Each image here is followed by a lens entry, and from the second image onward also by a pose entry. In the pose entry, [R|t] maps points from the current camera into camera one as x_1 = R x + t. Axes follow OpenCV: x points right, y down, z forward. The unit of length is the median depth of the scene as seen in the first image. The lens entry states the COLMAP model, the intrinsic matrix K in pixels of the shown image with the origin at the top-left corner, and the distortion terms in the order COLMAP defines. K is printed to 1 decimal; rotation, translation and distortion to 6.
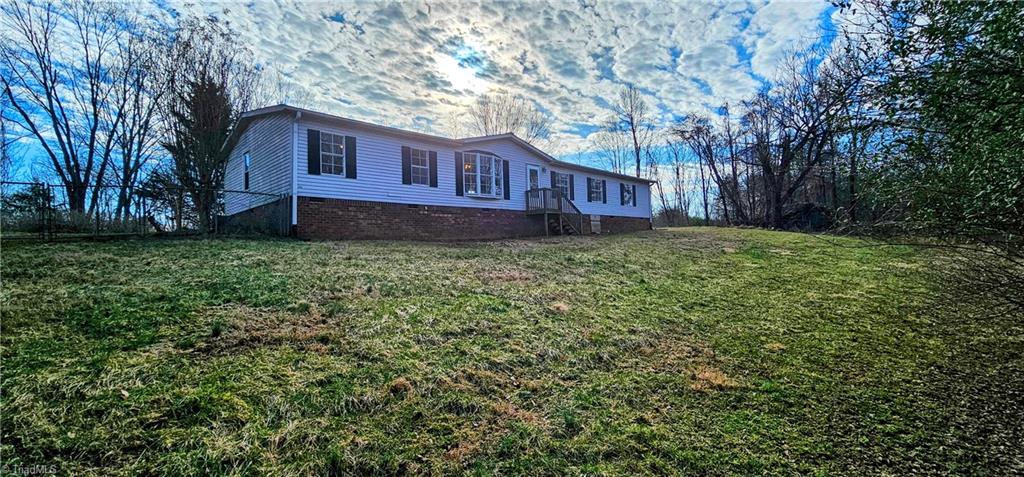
lens RADIAL K [[417.6, 0, 512.0], [0, 417.6, 238.5], [0, 0, 1]] dist [-0.000582, -0.000058]
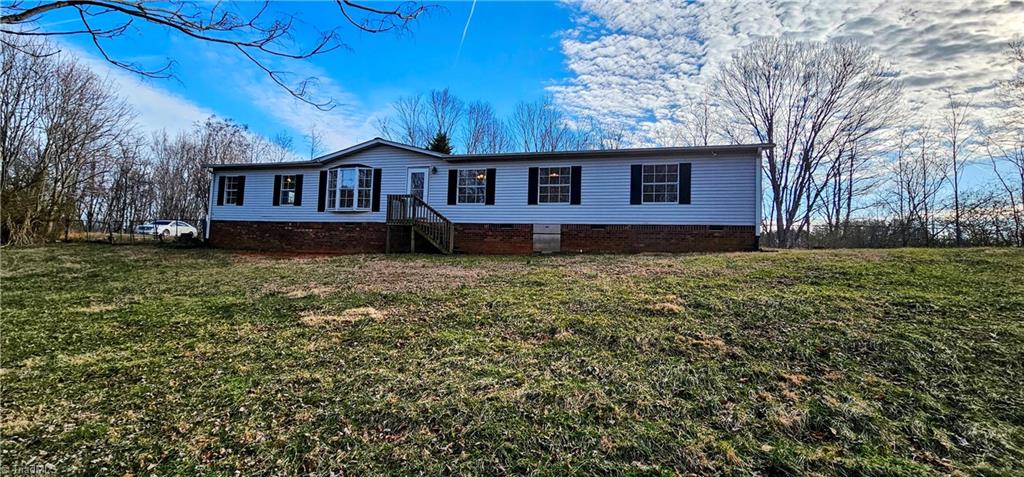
lens RADIAL K [[370.6, 0, 512.0], [0, 370.6, 238.5], [0, 0, 1]] dist [0.000168, -0.000001]
pose [[0.488089, -0.020409, -0.872555, 0.764554], [-0.040075, 0.998148, -0.045764, -0.008375], [0.871873, 0.057304, 0.486367, 0.794438]]
